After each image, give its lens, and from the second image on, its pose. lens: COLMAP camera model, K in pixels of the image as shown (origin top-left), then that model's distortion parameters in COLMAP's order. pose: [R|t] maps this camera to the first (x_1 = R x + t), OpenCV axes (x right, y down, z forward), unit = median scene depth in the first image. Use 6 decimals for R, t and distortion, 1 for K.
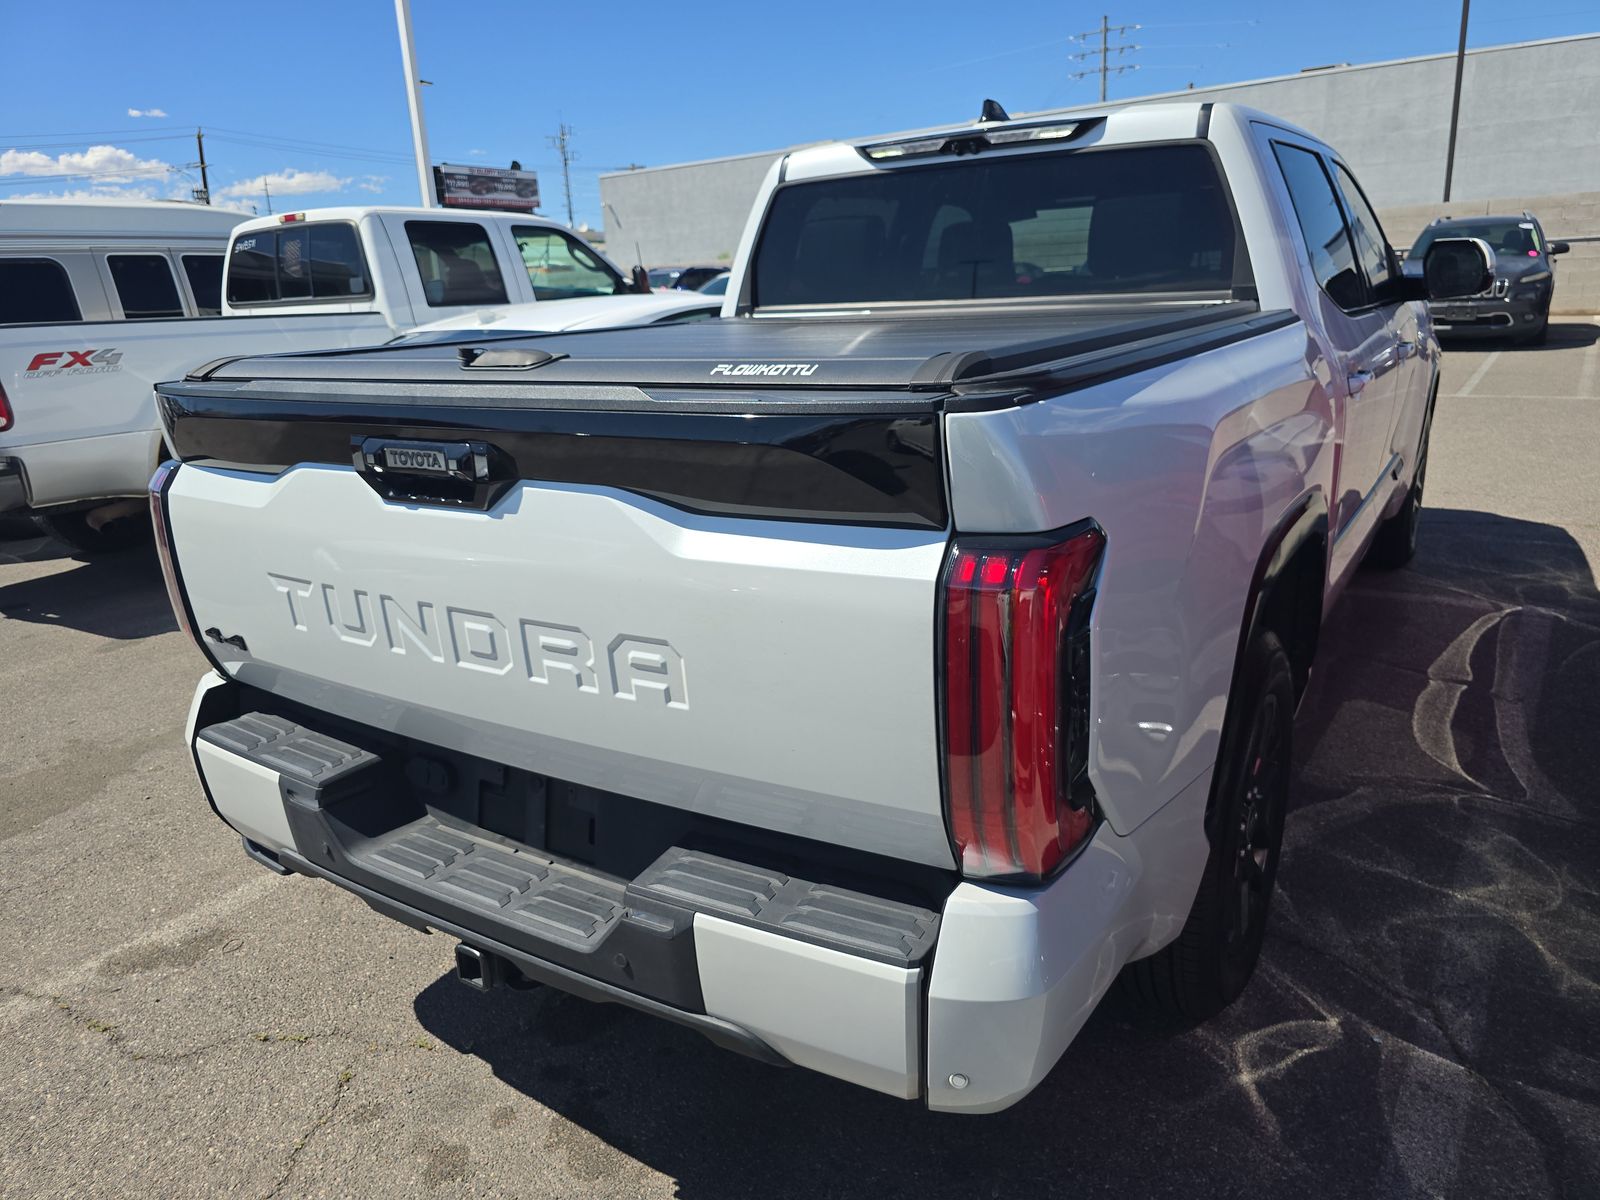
lens RADIAL K [[1079.9, 0, 805.1], [0, 1079.9, 602.3], [0, 0, 1]] dist [0.031857, -0.036390]
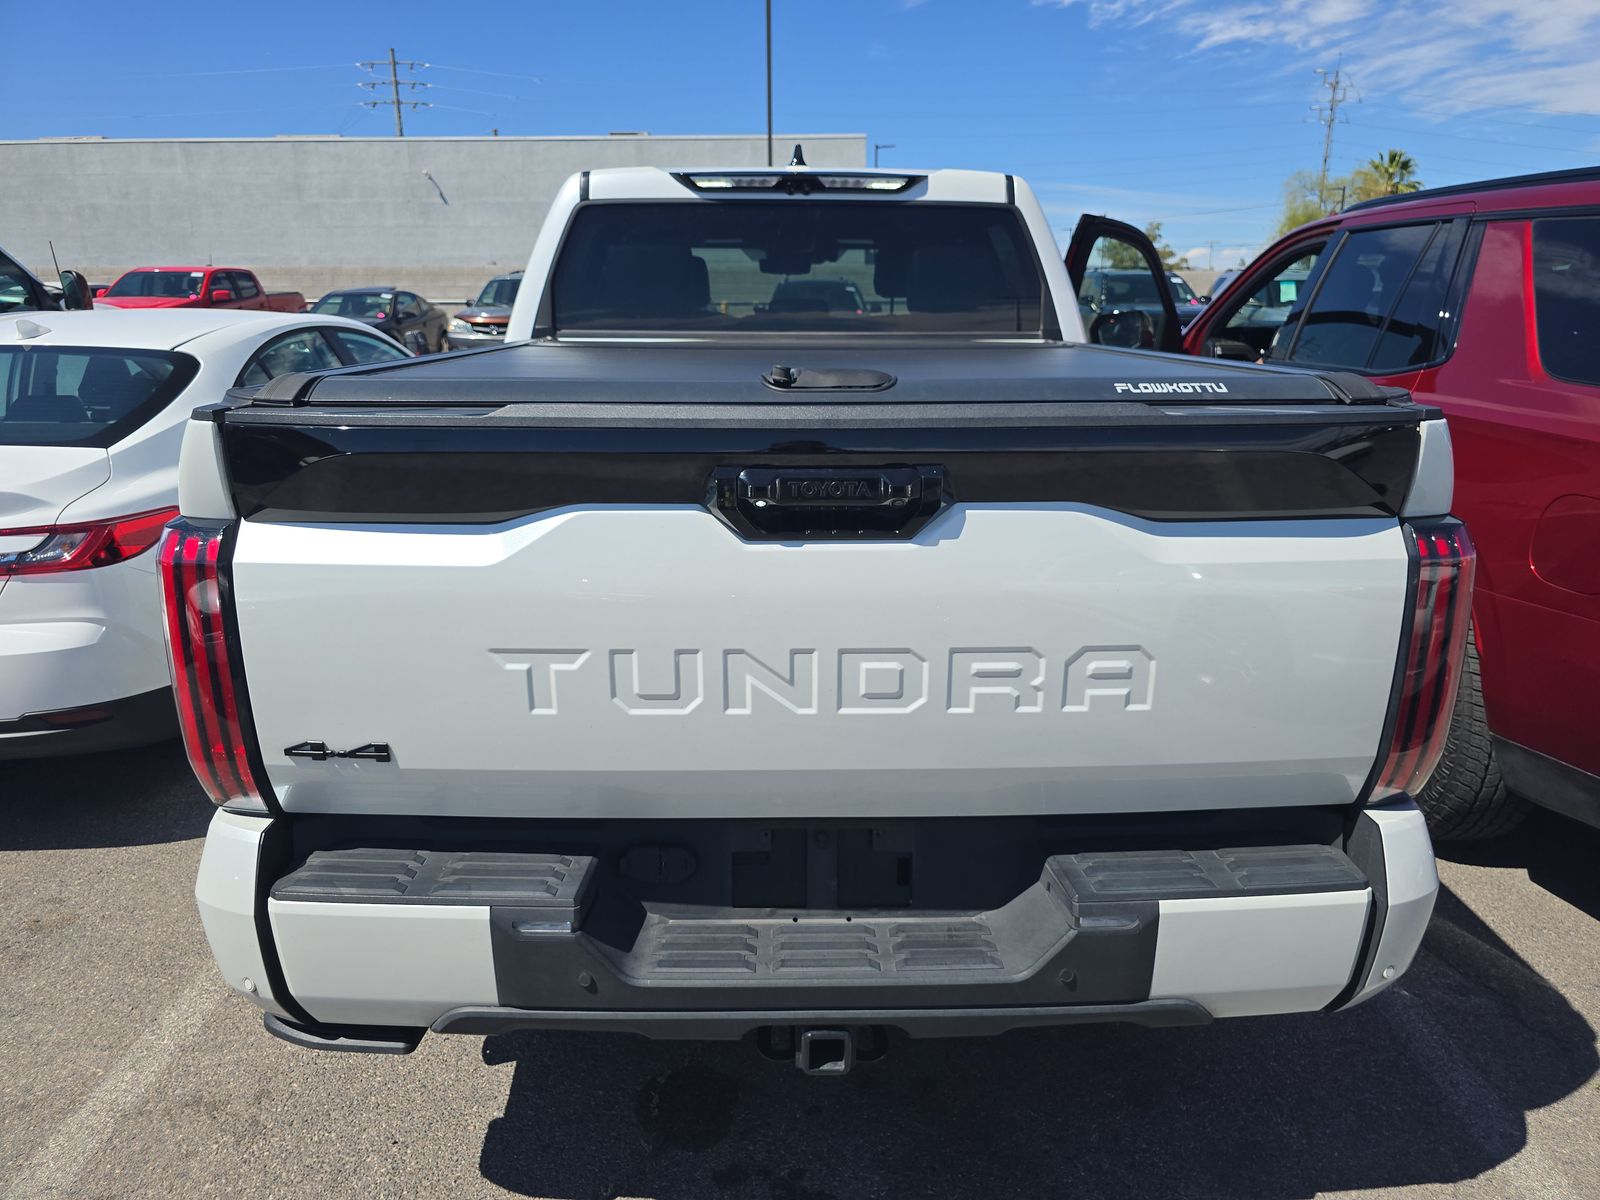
lens RADIAL K [[1079.9, 0, 807.1], [0, 1079.9, 597.4], [0, 0, 1]] dist [0.031857, -0.036390]
pose [[0.831389, -0.099088, 0.546785, -0.702583], [0.118223, 0.992987, 0.000190, -0.035576], [-0.542970, 0.064485, 0.837273, 0.214214]]
